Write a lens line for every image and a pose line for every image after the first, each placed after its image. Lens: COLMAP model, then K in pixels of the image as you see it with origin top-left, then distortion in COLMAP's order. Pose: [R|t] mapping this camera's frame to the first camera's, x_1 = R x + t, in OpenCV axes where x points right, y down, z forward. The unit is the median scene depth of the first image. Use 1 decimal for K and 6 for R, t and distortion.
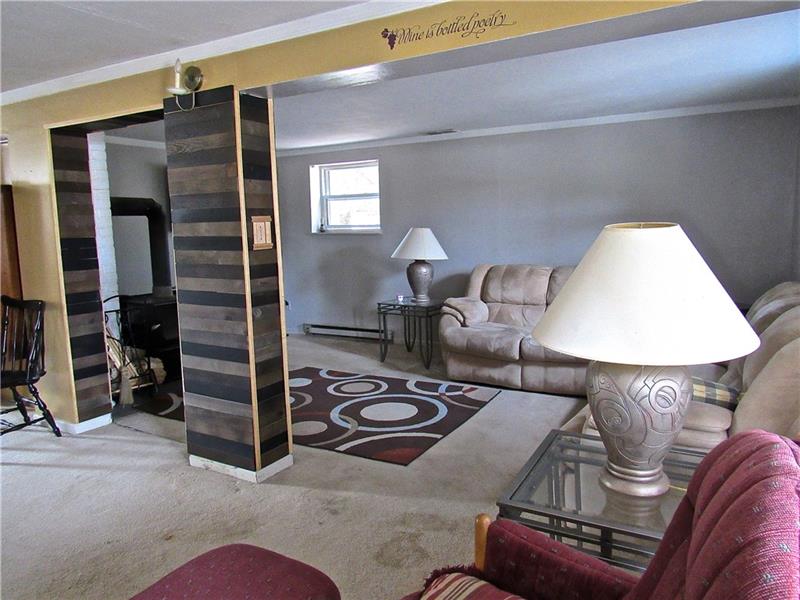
lens RADIAL K [[578.4, 0, 400.0], [0, 578.4, 300.0], [0, 0, 1]] dist [-0.000605, -0.000196]
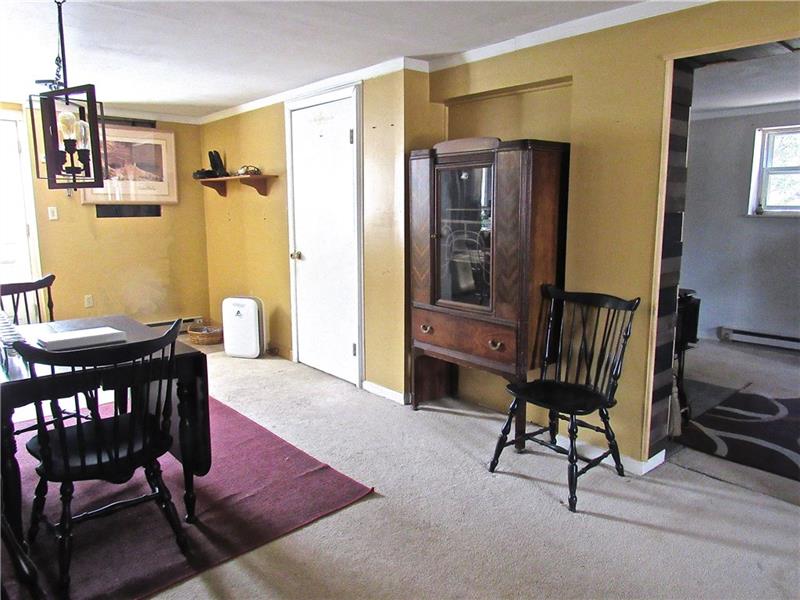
lens RADIAL K [[567.8, 0, 400.0], [0, 567.8, 300.0], [0, 0, 1]] dist [-0.008934, -0.003390]
pose [[0.959240, 0.064024, -0.275243, -0.624906], [-0.055278, 0.997692, 0.039427, -0.006465], [0.277132, -0.022605, 0.960566, 0.196443]]
